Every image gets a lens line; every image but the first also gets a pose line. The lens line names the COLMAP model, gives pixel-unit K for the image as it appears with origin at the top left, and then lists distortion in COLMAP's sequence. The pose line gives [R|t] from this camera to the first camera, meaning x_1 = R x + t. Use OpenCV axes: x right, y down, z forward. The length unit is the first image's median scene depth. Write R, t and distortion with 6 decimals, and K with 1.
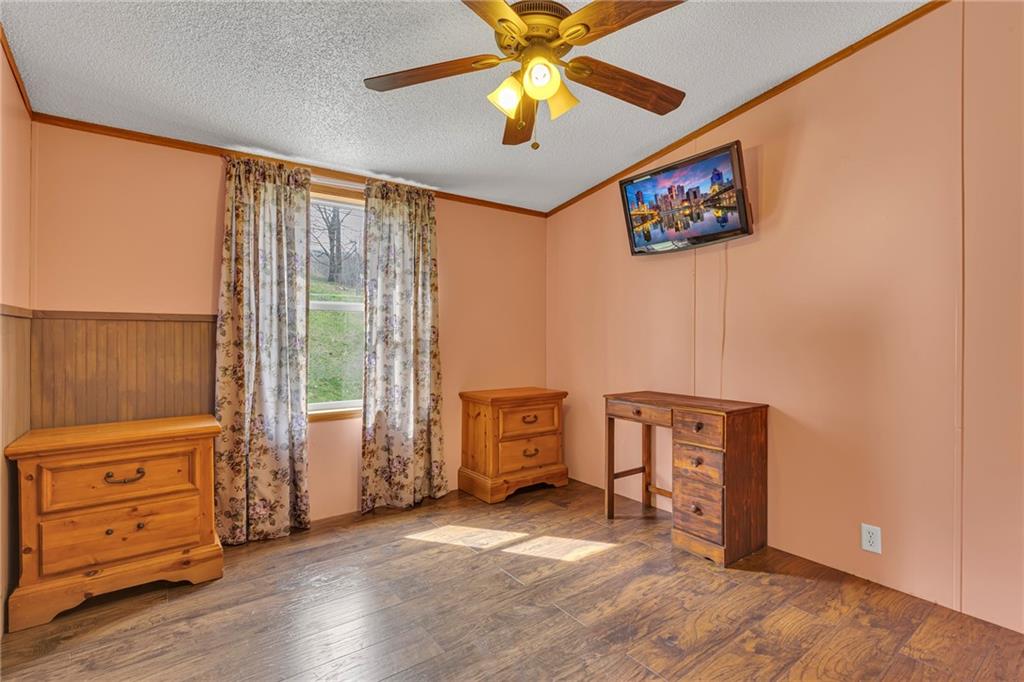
lens RADIAL K [[466.7, 0, 517.6], [0, 466.7, 336.4], [0, 0, 1]] dist [0.000497, -0.000697]
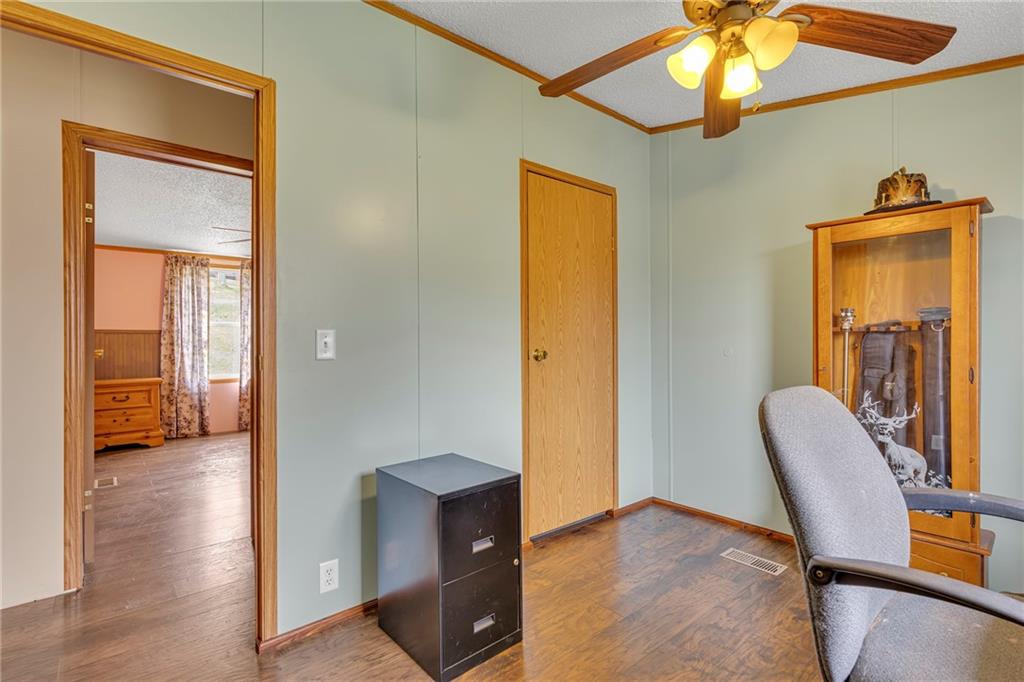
lens RADIAL K [[487.5, 0, 523.7], [0, 487.5, 339.7], [0, 0, 1]] dist [0.000732, 0.000178]
pose [[0.998441, -0.005733, 0.055521, 0.850157], [0.005839, 0.999981, -0.001750, 0.009796], [-0.055510, 0.002072, 0.998456, -1.264192]]
